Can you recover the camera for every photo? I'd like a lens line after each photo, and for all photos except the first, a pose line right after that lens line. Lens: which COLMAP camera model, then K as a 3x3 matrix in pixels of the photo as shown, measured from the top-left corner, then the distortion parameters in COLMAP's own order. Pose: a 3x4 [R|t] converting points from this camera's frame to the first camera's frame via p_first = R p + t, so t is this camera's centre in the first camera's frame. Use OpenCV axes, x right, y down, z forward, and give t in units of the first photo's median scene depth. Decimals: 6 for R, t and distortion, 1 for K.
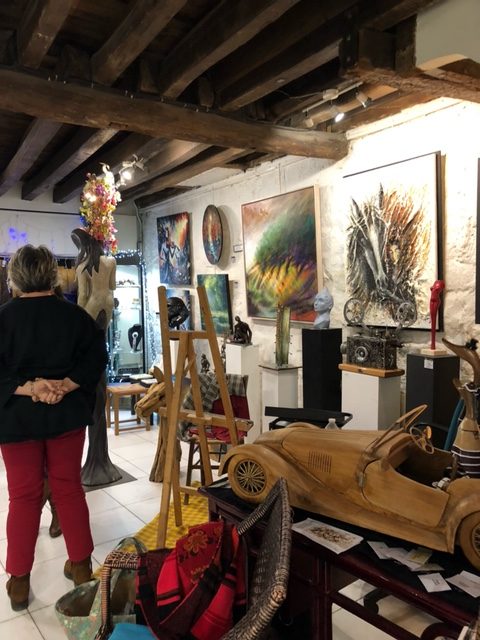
lens RADIAL K [[510.8, 0, 240.1], [0, 510.8, 335.8], [0, 0, 1]] dist [0.038550, -0.009020]
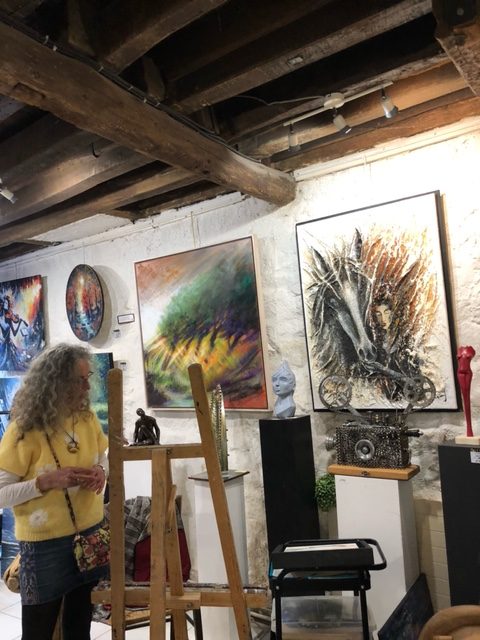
lens RADIAL K [[510.8, 0, 240.1], [0, 510.8, 335.8], [0, 0, 1]] dist [0.038550, -0.009020]
pose [[0.930833, -0.026232, 0.364502, -0.182391], [0.082101, 0.986934, -0.138638, -0.036399], [-0.356103, 0.158975, 0.920824, 0.339183]]
